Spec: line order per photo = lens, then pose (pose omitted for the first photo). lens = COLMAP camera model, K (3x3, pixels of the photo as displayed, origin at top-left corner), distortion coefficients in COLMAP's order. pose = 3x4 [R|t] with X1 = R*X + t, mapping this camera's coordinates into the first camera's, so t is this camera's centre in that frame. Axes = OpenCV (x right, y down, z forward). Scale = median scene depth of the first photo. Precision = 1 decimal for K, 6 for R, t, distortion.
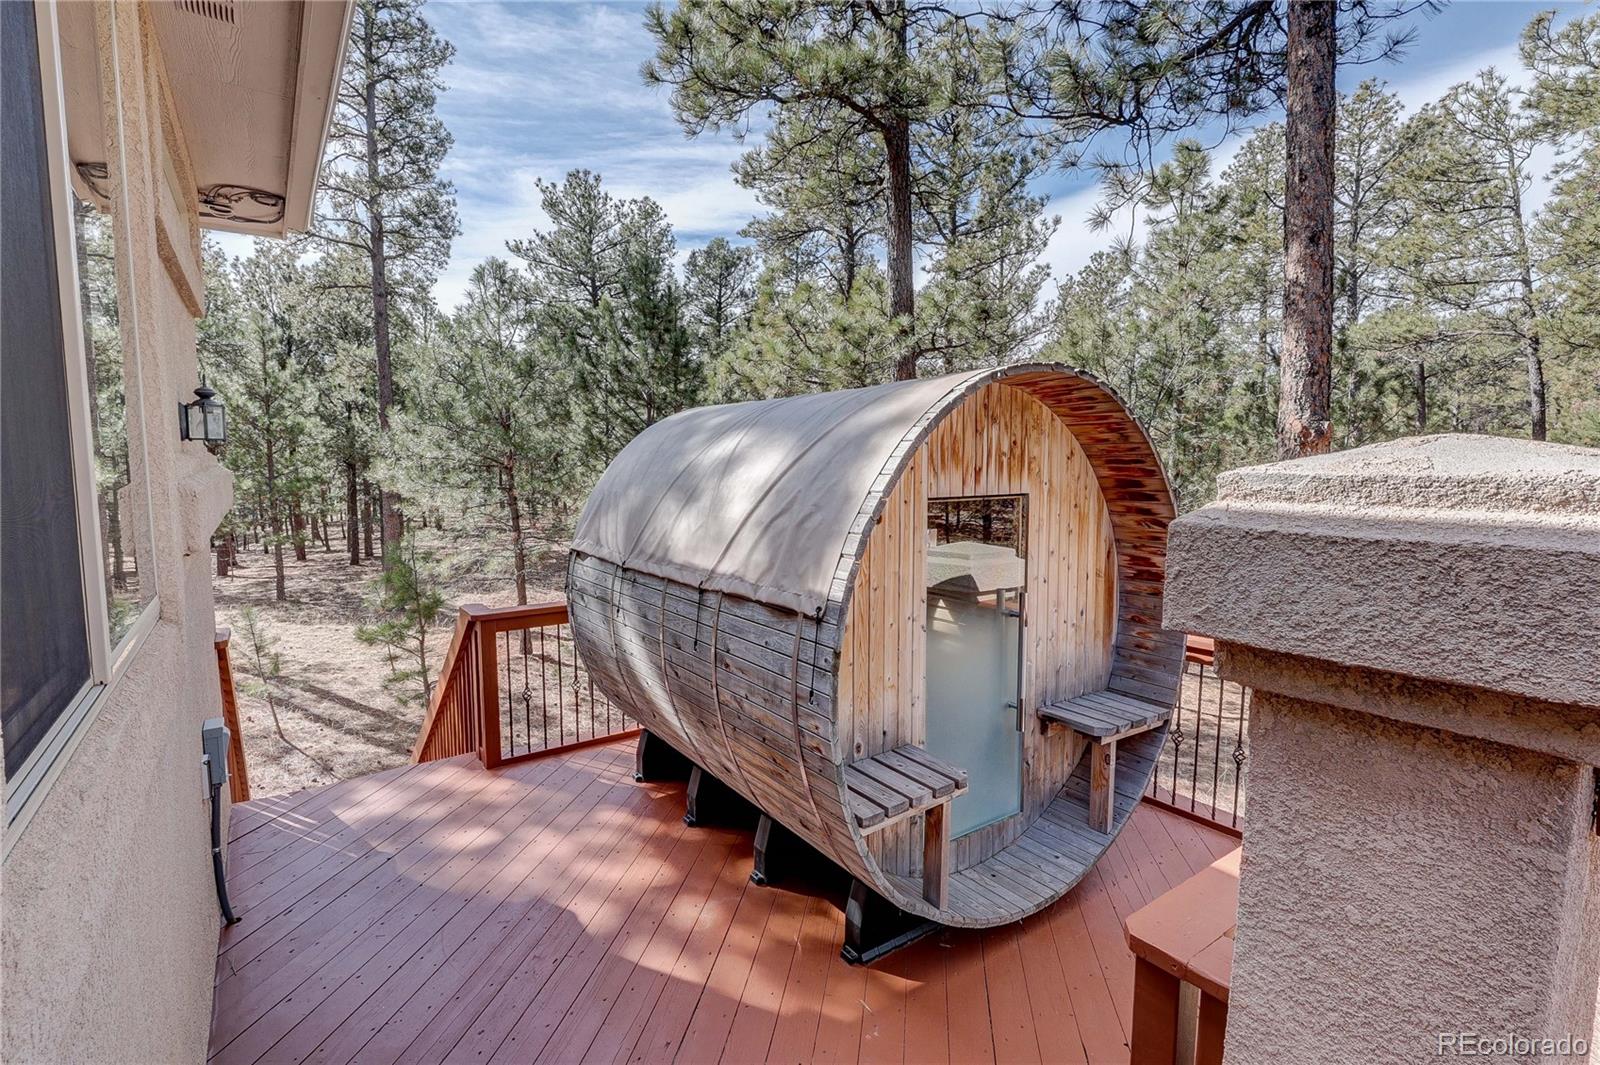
lens RADIAL K [[756.2, 0, 808.8], [0, 756.2, 526.8], [0, 0, 1]] dist [-0.004849, 0.001799]
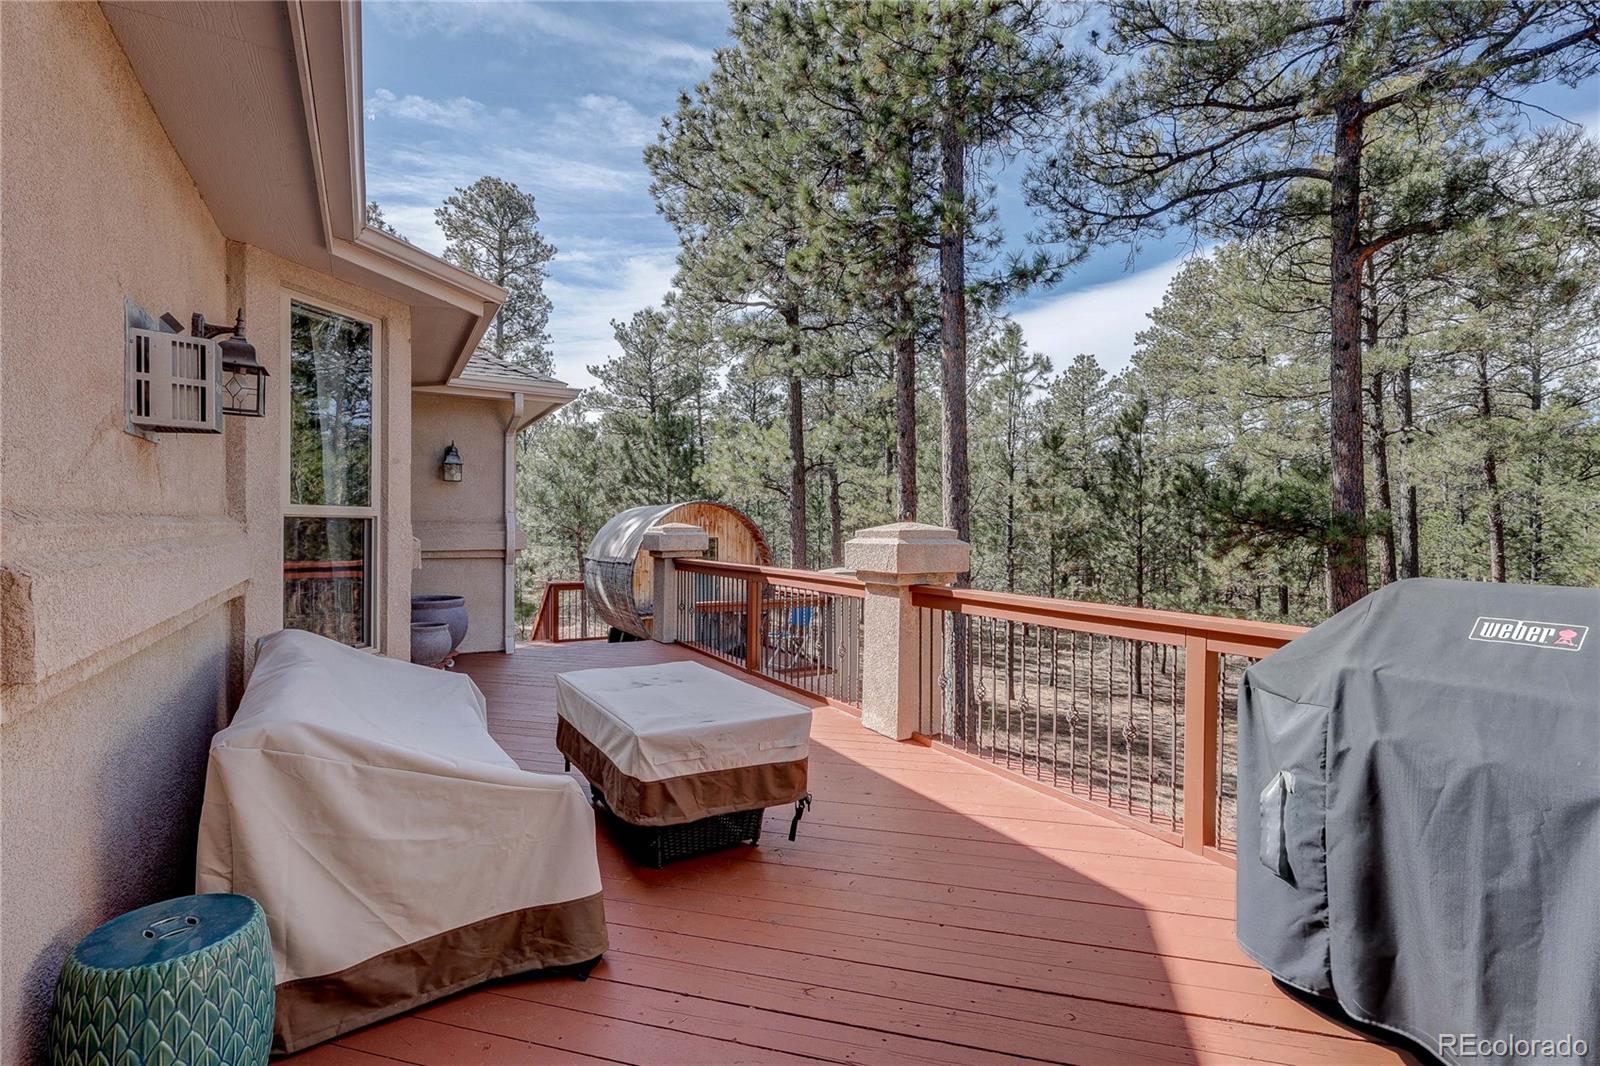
lens RADIAL K [[756.2, 0, 795.9], [0, 756.2, 536.0], [0, 0, 1]] dist [-0.004849, 0.001799]
pose [[0.993736, 0.008472, -0.111430, 0.177861], [-0.017772, 0.996414, -0.082728, 0.038097], [0.110330, 0.084190, 0.990323, -0.391751]]
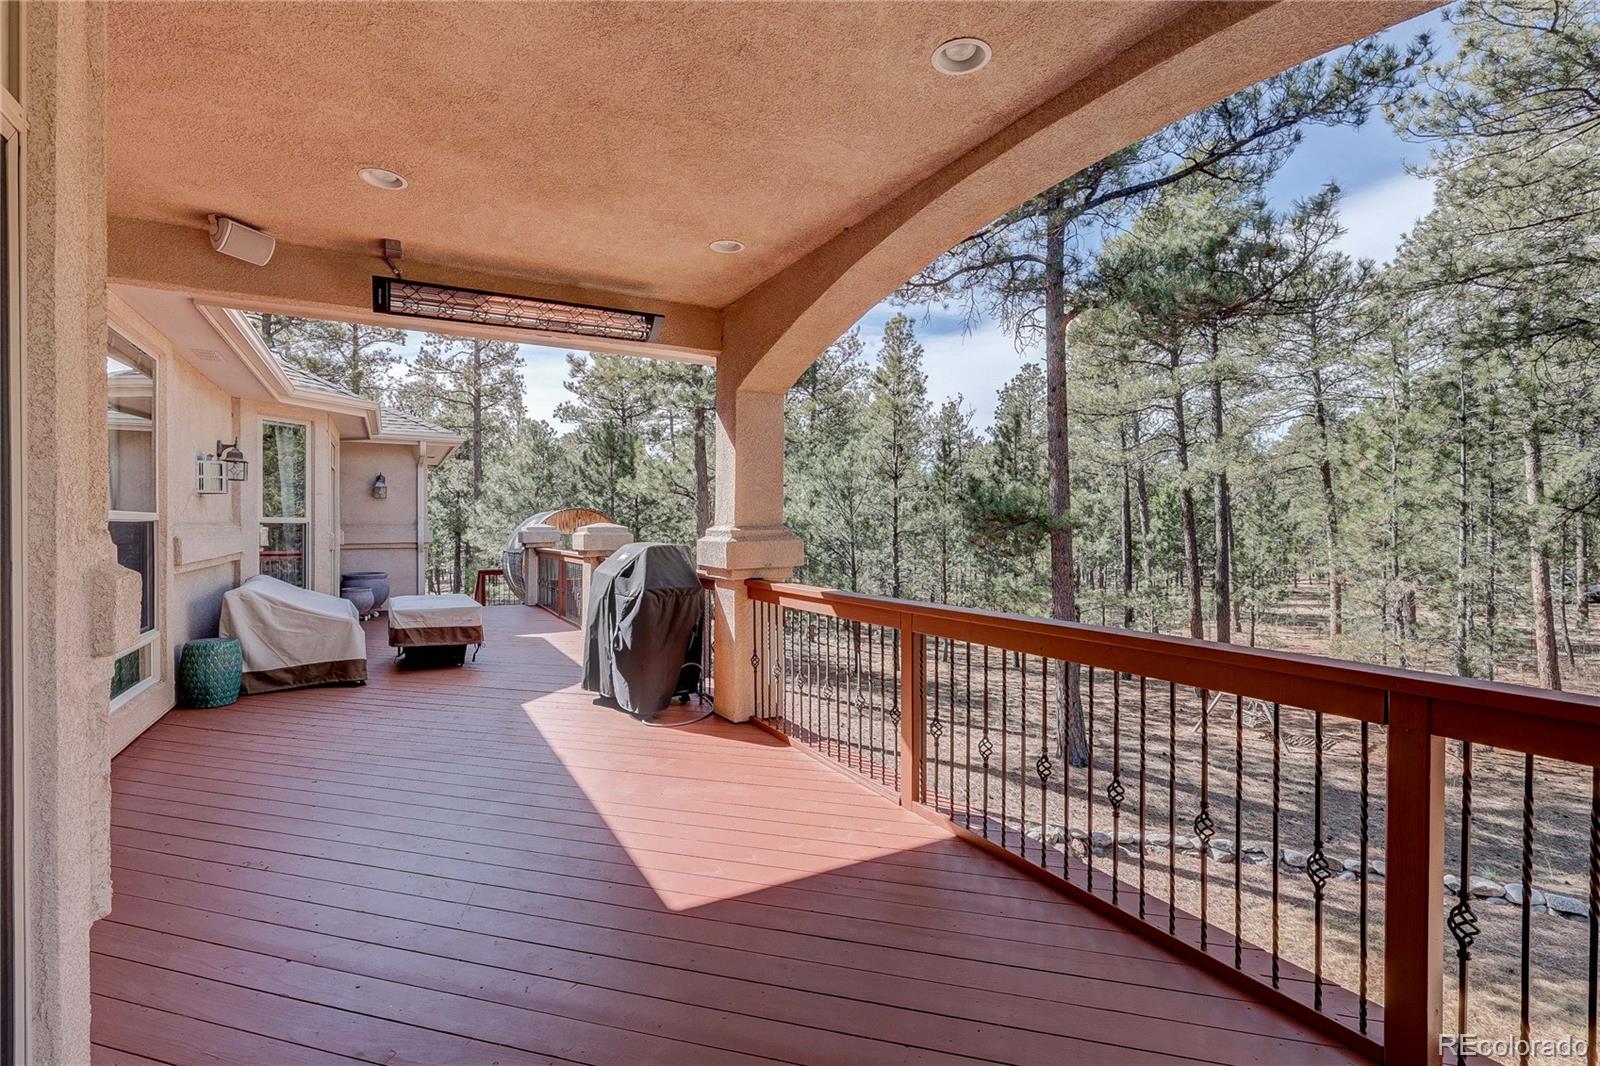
lens RADIAL K [[756.2, 0, 795.9], [0, 756.2, 530.0], [0, 0, 1]] dist [-0.004849, 0.001799]
pose [[0.991851, -0.000646, -0.127402, 0.371505], [-0.010786, 0.995971, -0.089022, 0.056894], [0.126947, 0.089671, 0.987848, -0.587051]]
